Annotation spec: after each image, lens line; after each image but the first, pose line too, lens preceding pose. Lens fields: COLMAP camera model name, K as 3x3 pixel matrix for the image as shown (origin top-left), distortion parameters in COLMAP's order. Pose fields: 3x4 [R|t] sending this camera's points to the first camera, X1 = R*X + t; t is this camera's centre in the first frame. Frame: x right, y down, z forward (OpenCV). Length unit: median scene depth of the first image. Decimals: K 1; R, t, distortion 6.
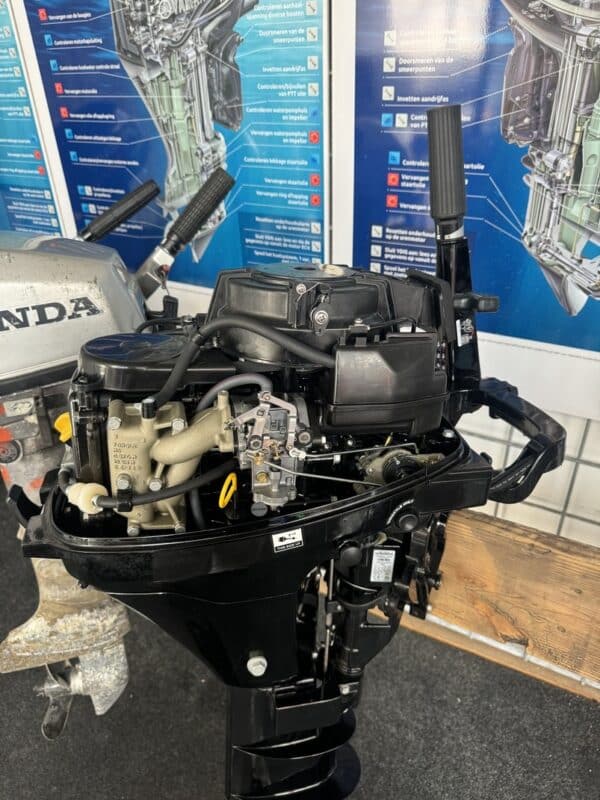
lens RADIAL K [[576.8, 0, 299.8], [0, 576.8, 394.3], [0, 0, 1]] dist [-0.007403, -0.004700]
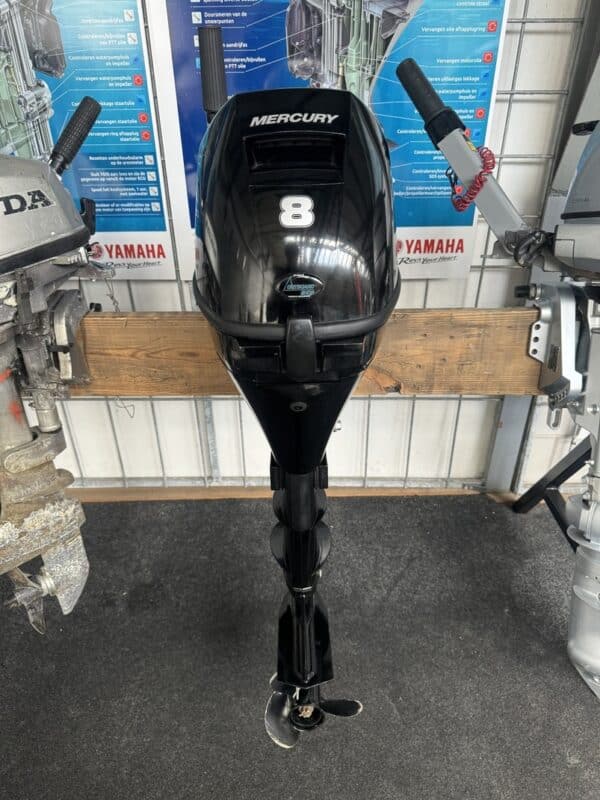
lens RADIAL K [[573.9, 0, 300.0], [0, 573.9, 400.0], [0, 0, 1]] dist [-0.000820, -0.007787]
pose [[0.878927, -0.231811, 0.416834, -0.343398], [0.228155, 0.971813, 0.059364, 0.214546], [-0.418846, 0.042926, 0.907042, -0.201994]]
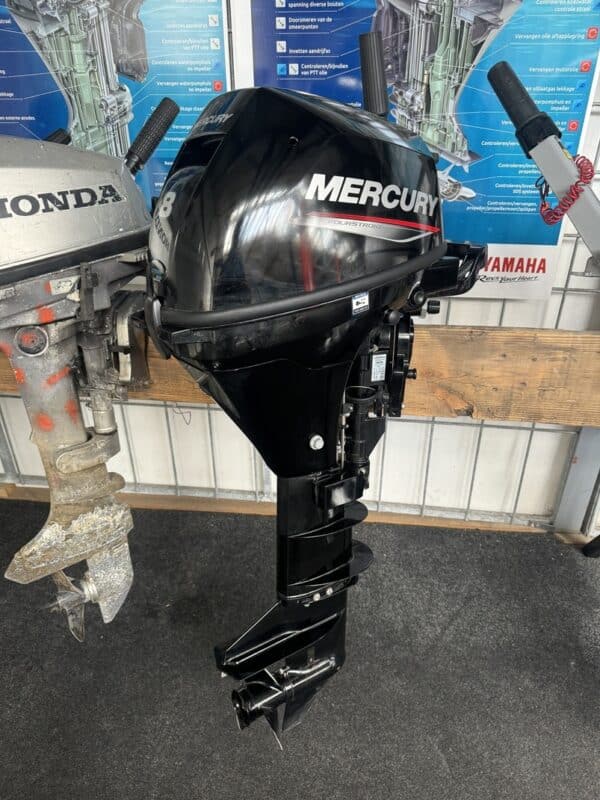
lens RADIAL K [[571.8, 0, 303.6], [0, 571.8, 400.8], [0, 0, 1]] dist [-0.002235, -0.004593]
pose [[0.925739, -0.161291, 0.342043, -0.332140], [0.168673, 0.985637, 0.008265, 0.222740], [-0.338463, 0.050042, 0.939648, -0.140167]]
